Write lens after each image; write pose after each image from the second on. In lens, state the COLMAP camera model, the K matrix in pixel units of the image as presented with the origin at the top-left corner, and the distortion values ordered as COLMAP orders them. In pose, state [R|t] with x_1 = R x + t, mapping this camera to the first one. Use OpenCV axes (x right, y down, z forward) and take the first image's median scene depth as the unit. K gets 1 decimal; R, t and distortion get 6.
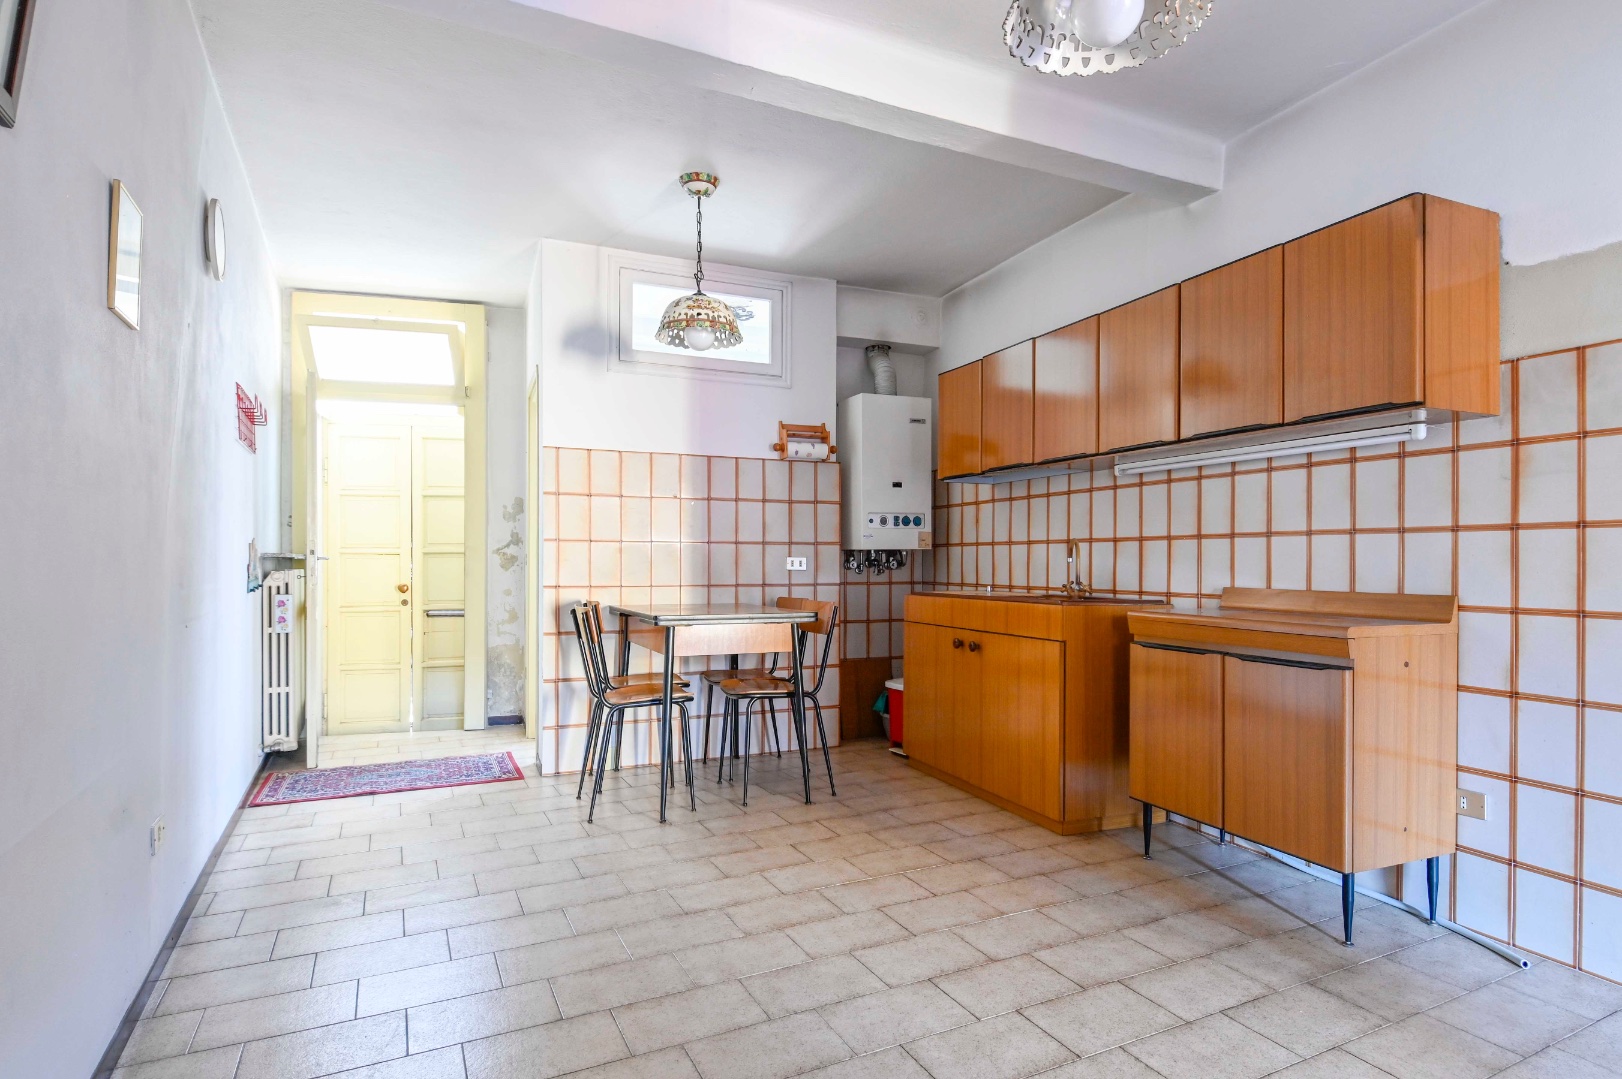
lens RADIAL K [[869.5, 0, 845.3], [0, 869.5, 566.1], [0, 0, 1]] dist [0.028052, -0.028275]
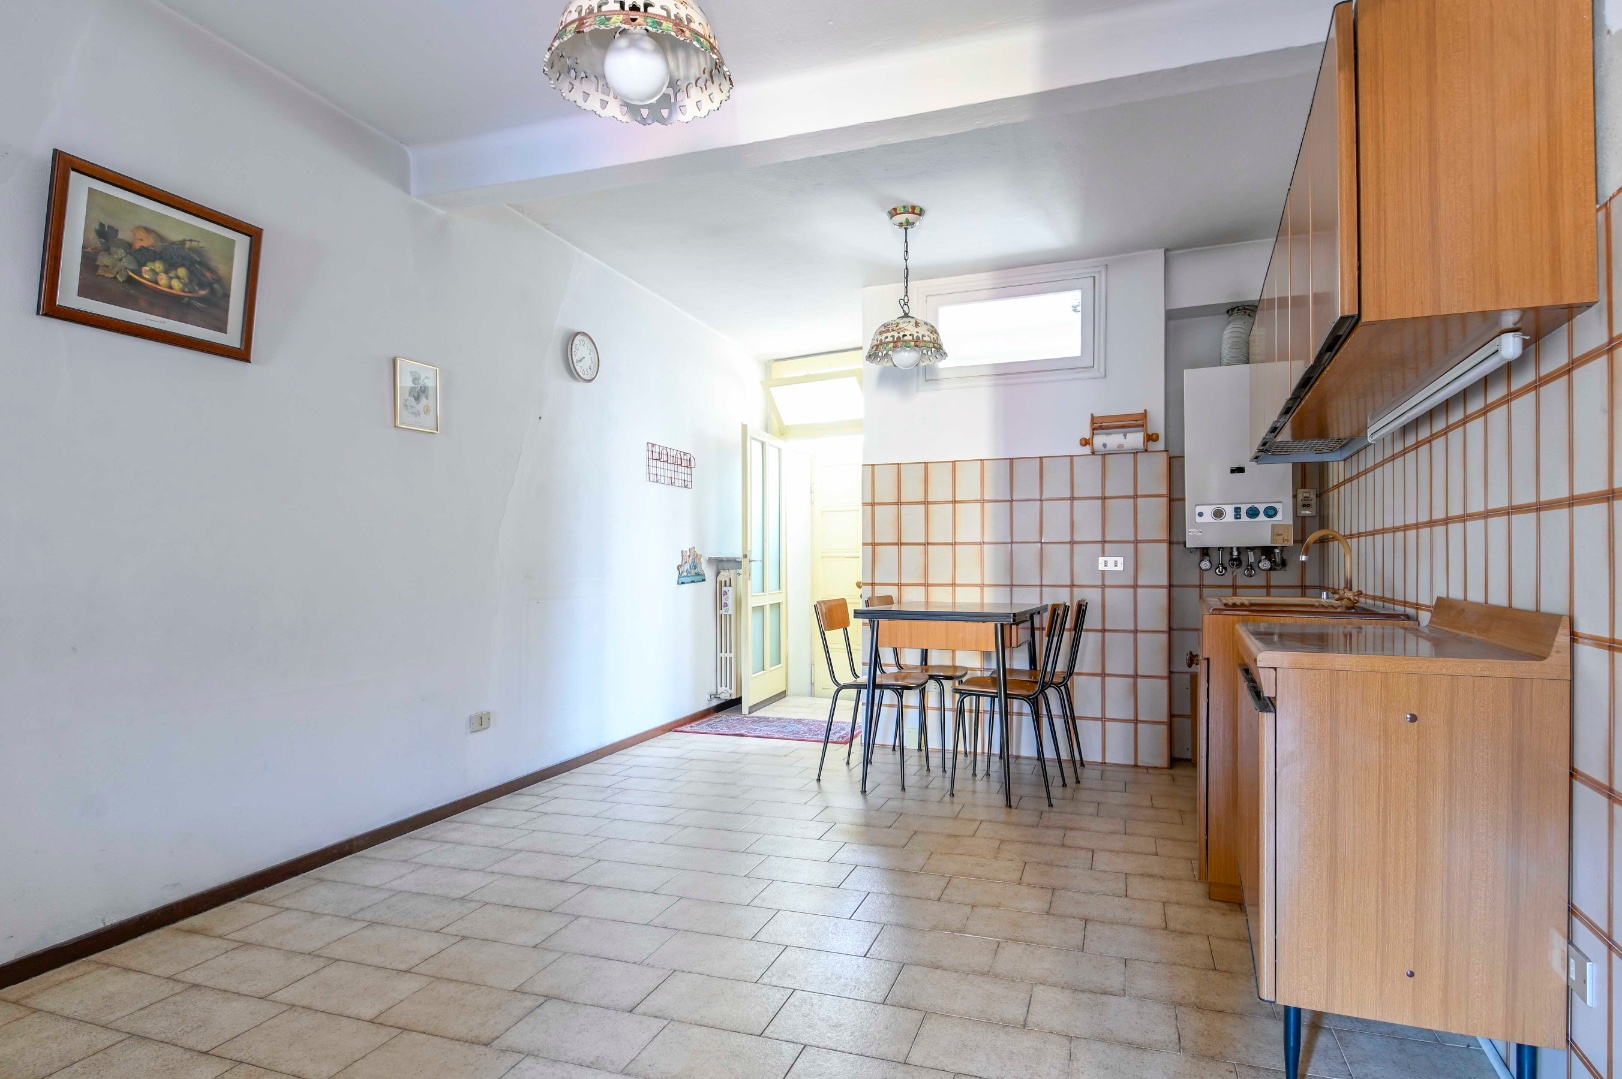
lens RADIAL K [[869.0, 0, 810.9], [0, 869.0, 565.6], [0, 0, 1]] dist [0.021426, -0.022594]
pose [[0.697943, -0.000451, -0.716153, 0.440668], [-0.000366, 0.999999, -0.000986, 0.000226], [0.716153, 0.000950, 0.697943, 0.130319]]
